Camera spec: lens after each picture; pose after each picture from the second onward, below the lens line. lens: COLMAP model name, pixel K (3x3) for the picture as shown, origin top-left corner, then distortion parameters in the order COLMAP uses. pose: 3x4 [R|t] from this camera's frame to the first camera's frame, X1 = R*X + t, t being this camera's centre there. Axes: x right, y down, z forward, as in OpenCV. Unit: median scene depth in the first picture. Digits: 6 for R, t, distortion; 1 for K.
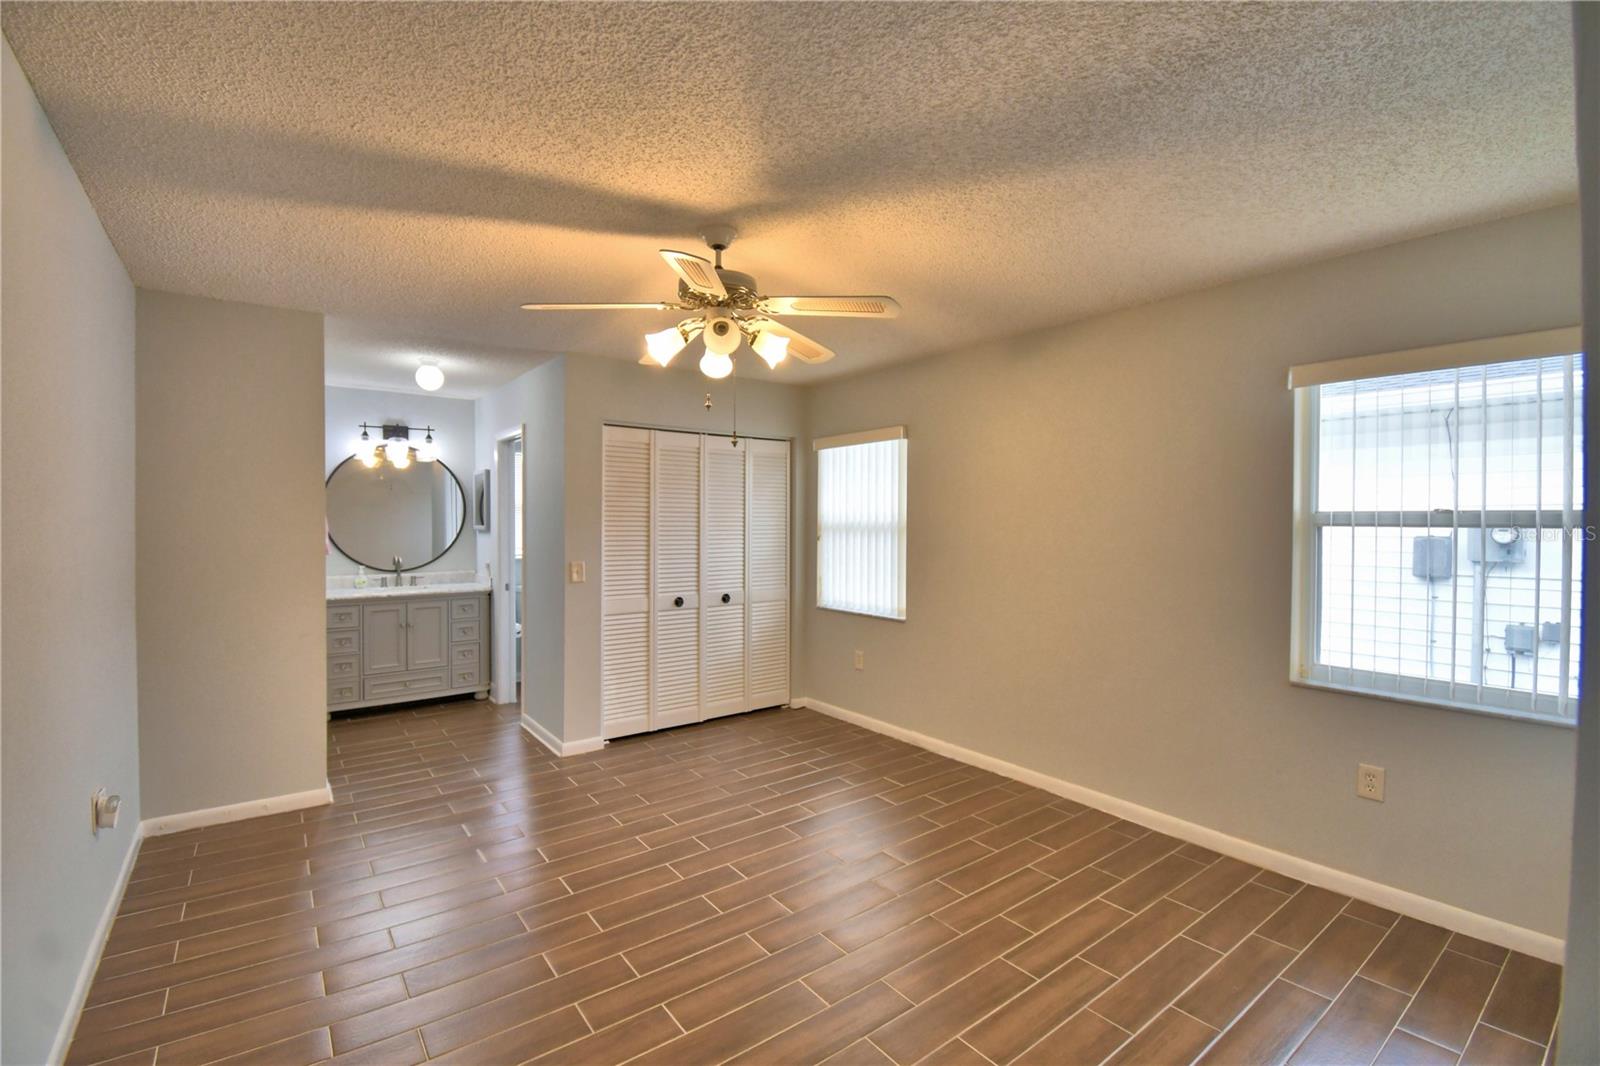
lens RADIAL K [[700.9, 0, 794.1], [0, 700.9, 529.8], [0, 0, 1]] dist [0.023706, -0.028226]
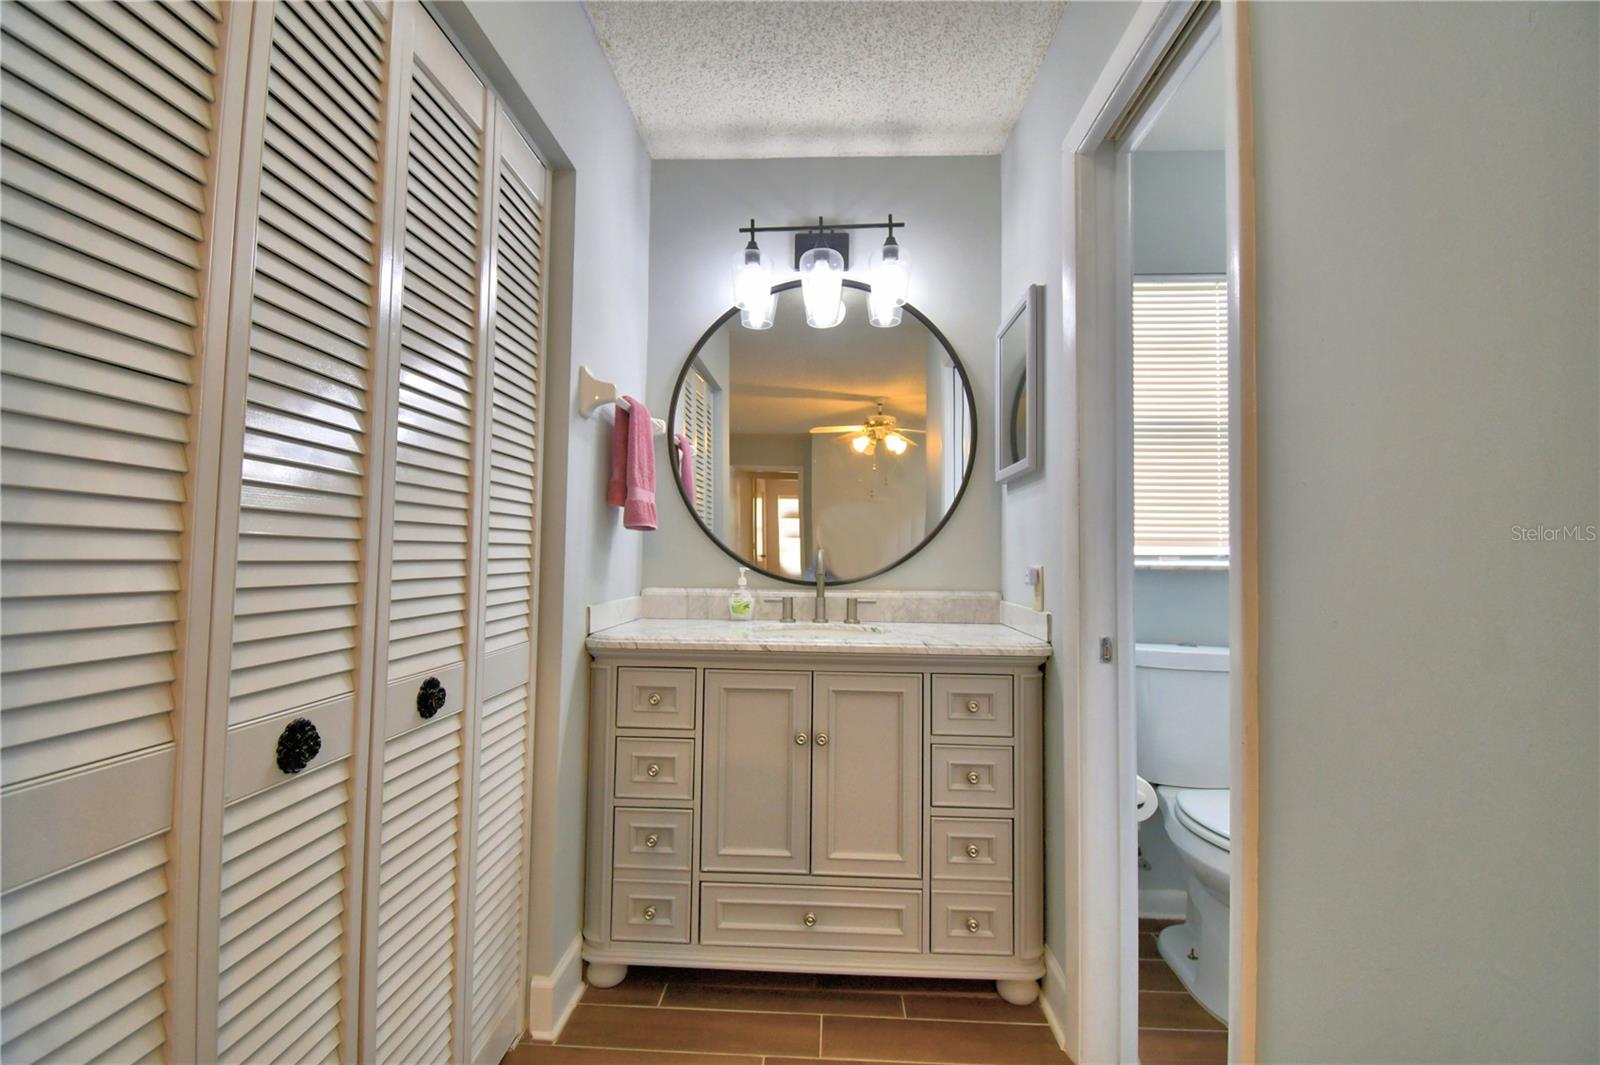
lens RADIAL K [[700.9, 0, 794.1], [0, 700.9, 529.3], [0, 0, 1]] dist [0.023706, -0.028226]
pose [[0.772139, -0.015807, -0.635256, -0.332635], [-0.024089, 0.998244, -0.054119, 0.051961], [0.634996, 0.057090, 0.770403, 0.712836]]
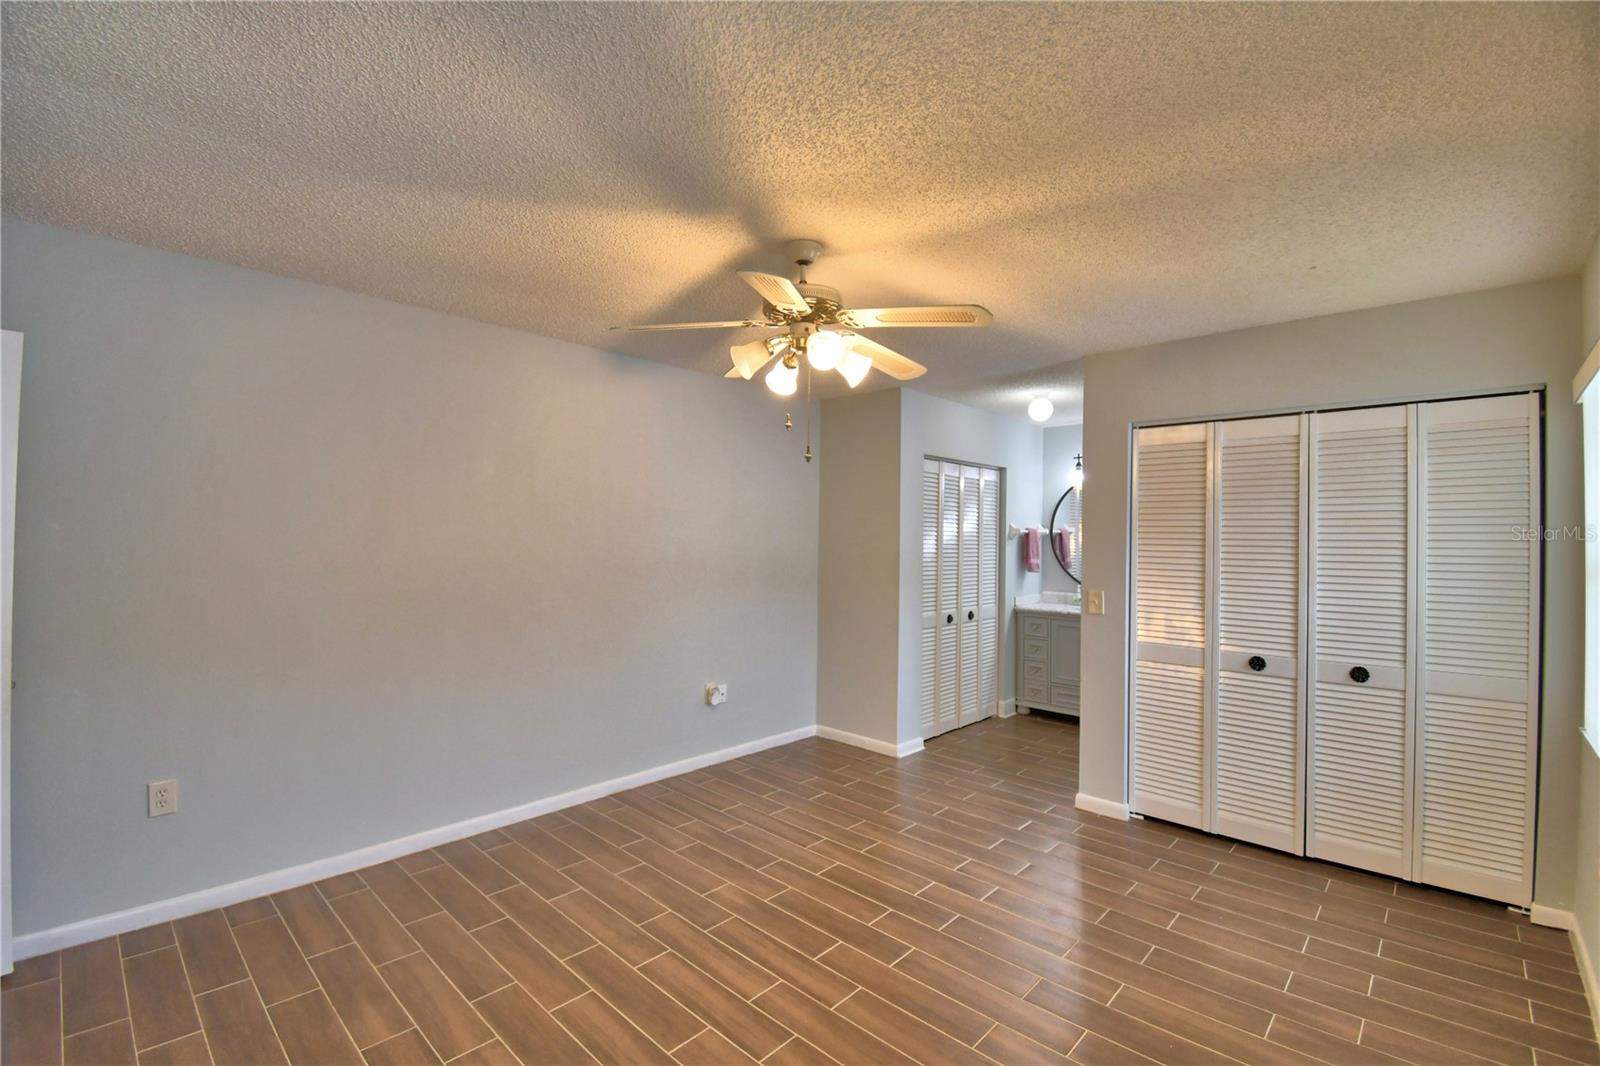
lens RADIAL K [[700.9, 0, 794.1], [0, 700.9, 529.8], [0, 0, 1]] dist [0.023706, -0.028226]
pose [[0.164504, -0.012471, -0.986298, 0.399523], [-0.025967, 0.999519, -0.016969, -0.004149], [0.986035, 0.028402, 0.164101, 0.391268]]
